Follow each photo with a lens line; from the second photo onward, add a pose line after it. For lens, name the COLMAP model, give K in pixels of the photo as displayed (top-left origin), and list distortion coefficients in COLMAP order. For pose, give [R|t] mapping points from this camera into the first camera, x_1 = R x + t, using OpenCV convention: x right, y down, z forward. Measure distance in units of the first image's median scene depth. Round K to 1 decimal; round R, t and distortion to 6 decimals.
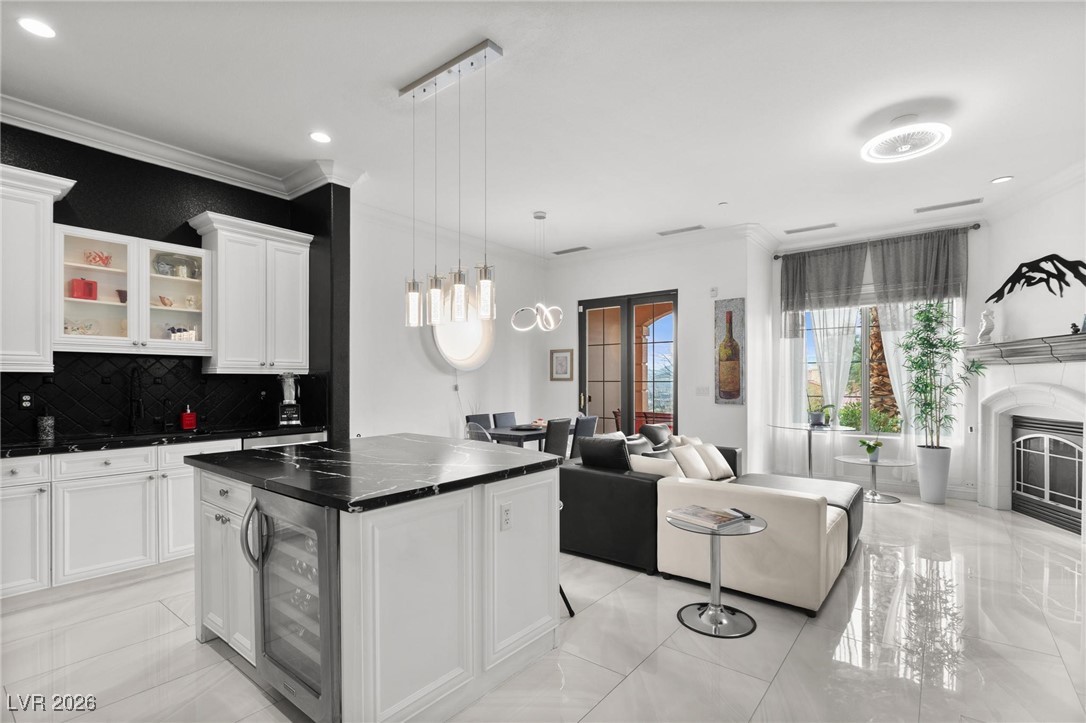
lens RADIAL K [[499.4, 0, 546.1], [0, 499.4, 383.7], [0, 0, 1]] dist [-0.004813, -0.002243]
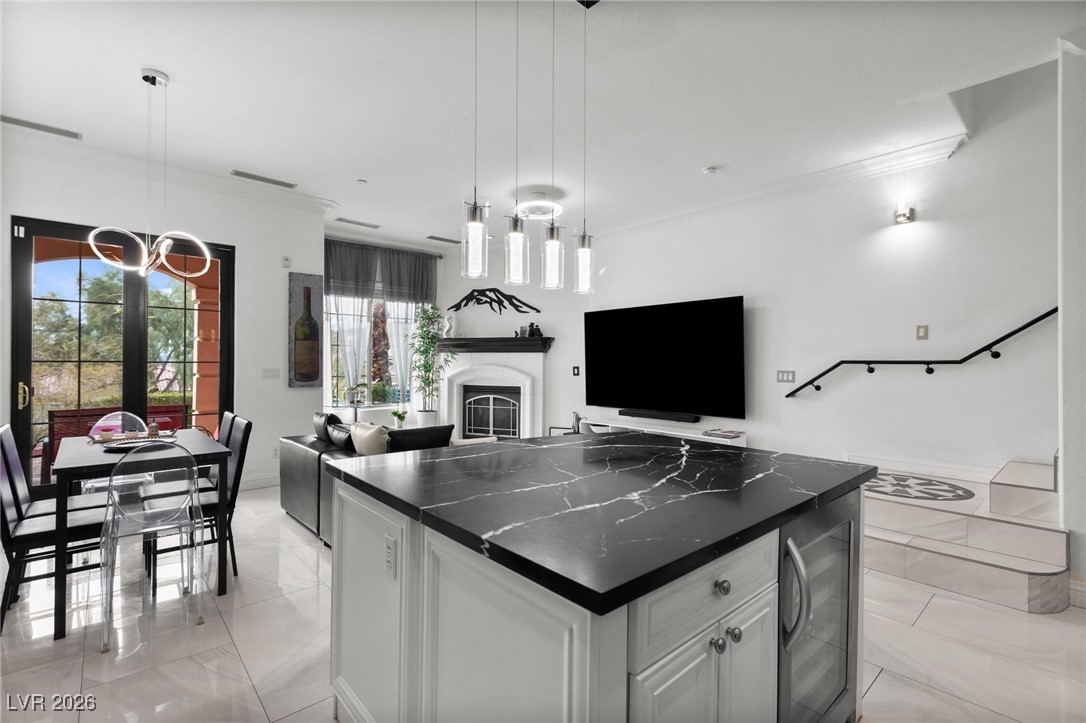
lens RADIAL K [[487.6, 0, 537.4], [0, 487.6, 361.2], [0, 0, 1]] dist [-0.003298, 0.002257]
pose [[0.186962, 0.004875, 0.982355, -0.533565], [0.000707, 0.999987, -0.005097, -0.003194], [-0.982367, 0.001648, 0.186956, 0.499136]]
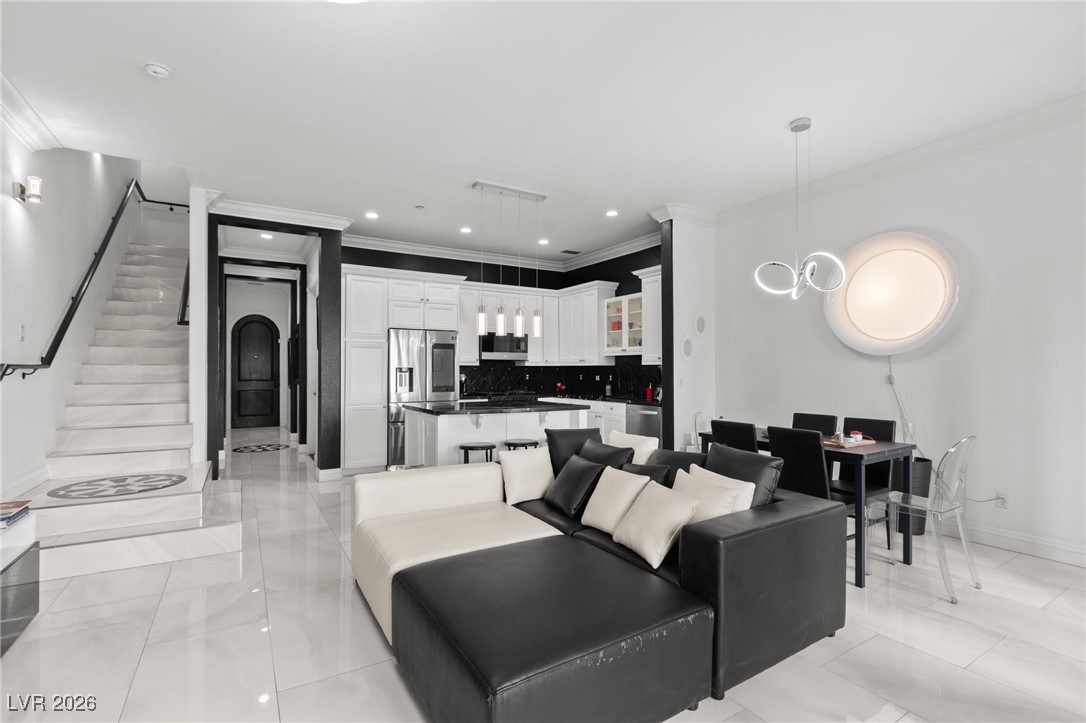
lens RADIAL K [[499.4, 0, 541.8], [0, 499.4, 367.8], [0, 0, 1]] dist [-0.004813, -0.002243]
pose [[-0.354251, -0.001712, -0.935149, 0.807605], [-0.004978, 0.999988, 0.000055, -0.006860], [0.935137, 0.004674, -0.354256, 1.002959]]
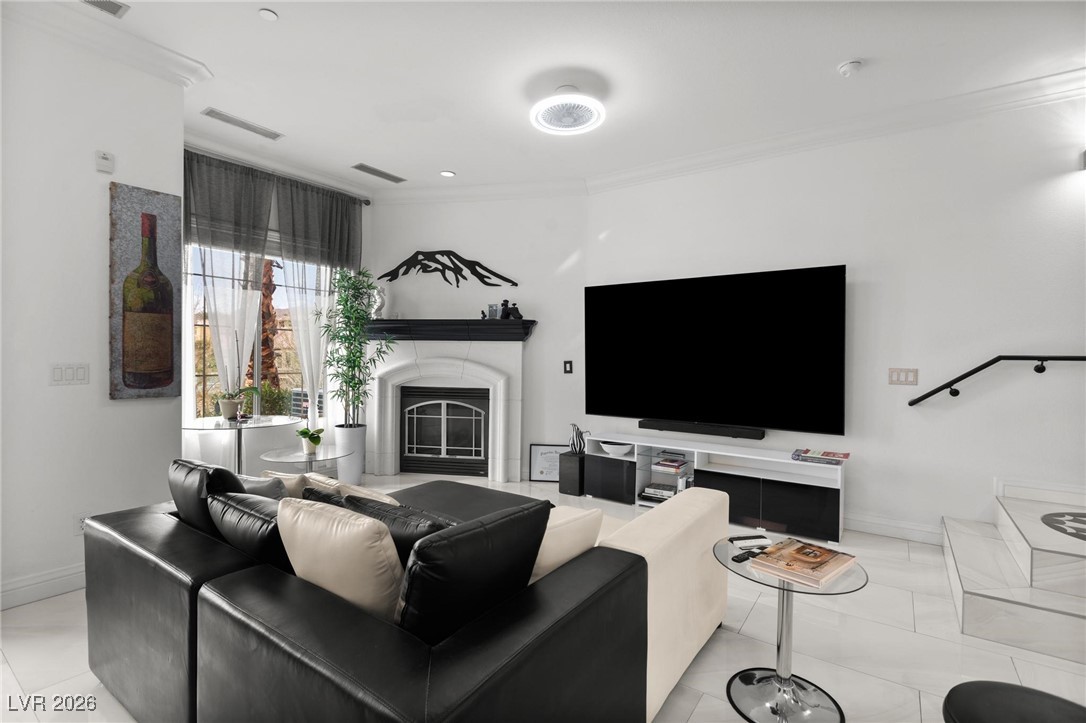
lens RADIAL K [[499.4, 0, 539.1], [0, 499.4, 360.5], [0, 0, 1]] dist [-0.004813, -0.002243]
pose [[-0.042749, -0.008298, 0.999051, -0.184763], [-0.004825, 0.999956, 0.008099, -0.004196], [-0.999074, -0.004474, -0.042788, 0.760918]]
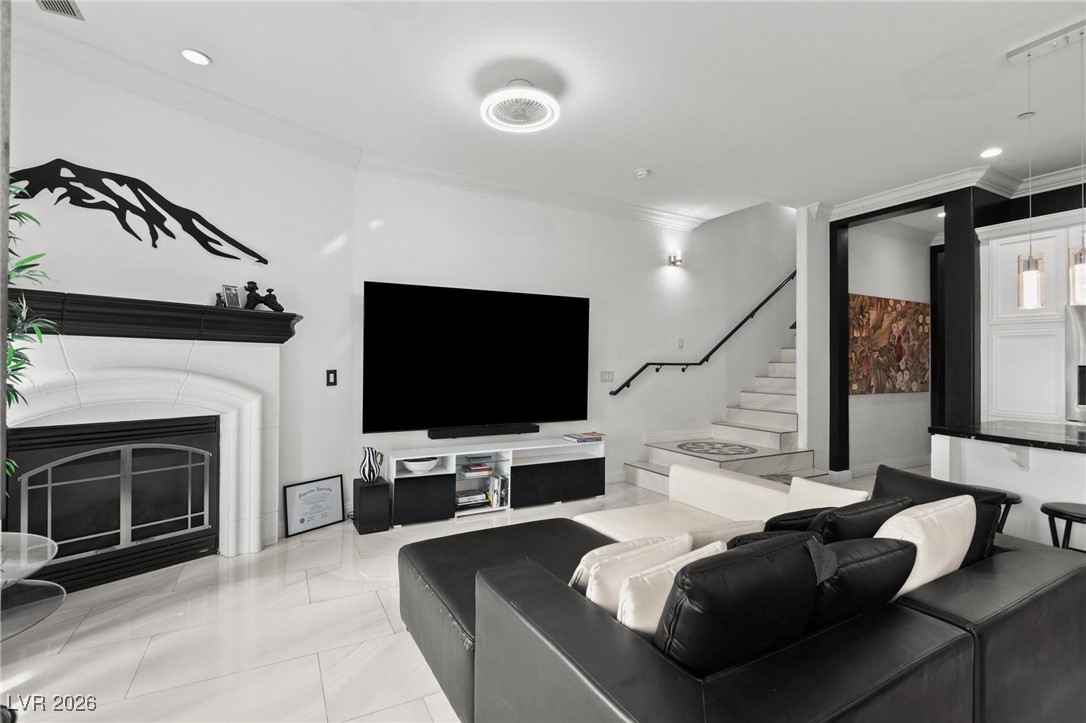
lens RADIAL K [[499.4, 0, 539.3], [0, 499.4, 363.4], [0, 0, 1]] dist [-0.004813, -0.002243]
pose [[-0.915841, -0.002973, 0.401530, 0.217751], [-0.002393, 0.999995, 0.001946, -0.008687], [-0.401534, 0.000822, -0.915844, 1.282900]]
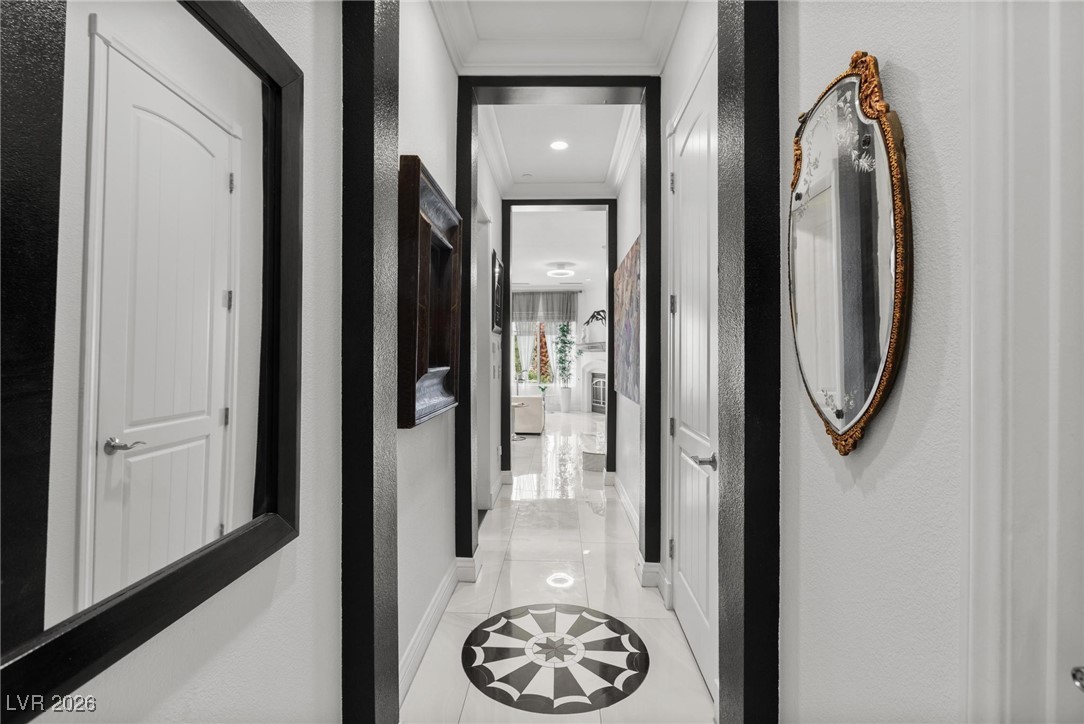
lens RADIAL K [[498.5, 0, 539.0], [0, 498.5, 357.8], [0, 0, 1]] dist [-0.004813, -0.002243]
pose [[0.805704, 0.008768, 0.592254, -0.721492], [-0.004489, 0.999952, -0.008698, 0.012649], [-0.592301, 0.004349, 0.805705, -0.821476]]
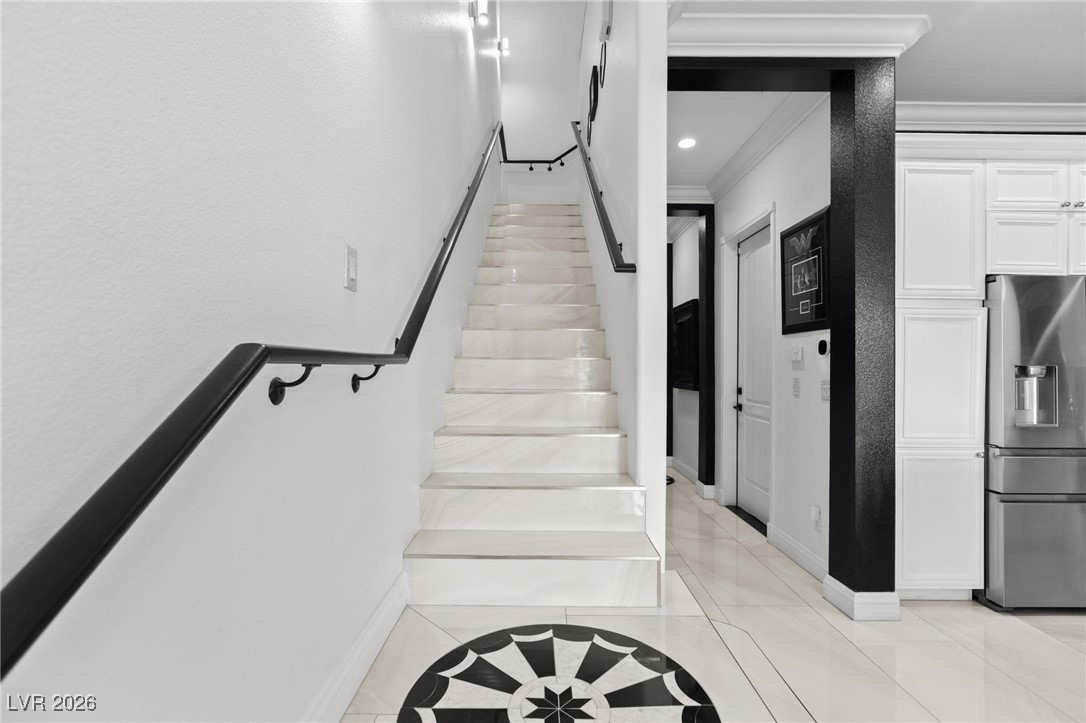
lens RADIAL K [[487.6, 0, 540.0], [0, 487.6, 363.1], [0, 0, 1]] dist [-0.003298, 0.002257]
pose [[-0.787041, -0.008017, -0.616849, 0.476190], [-0.008337, 0.999962, -0.002358, -0.002572], [0.616845, 0.003287, -0.787078, 0.296985]]
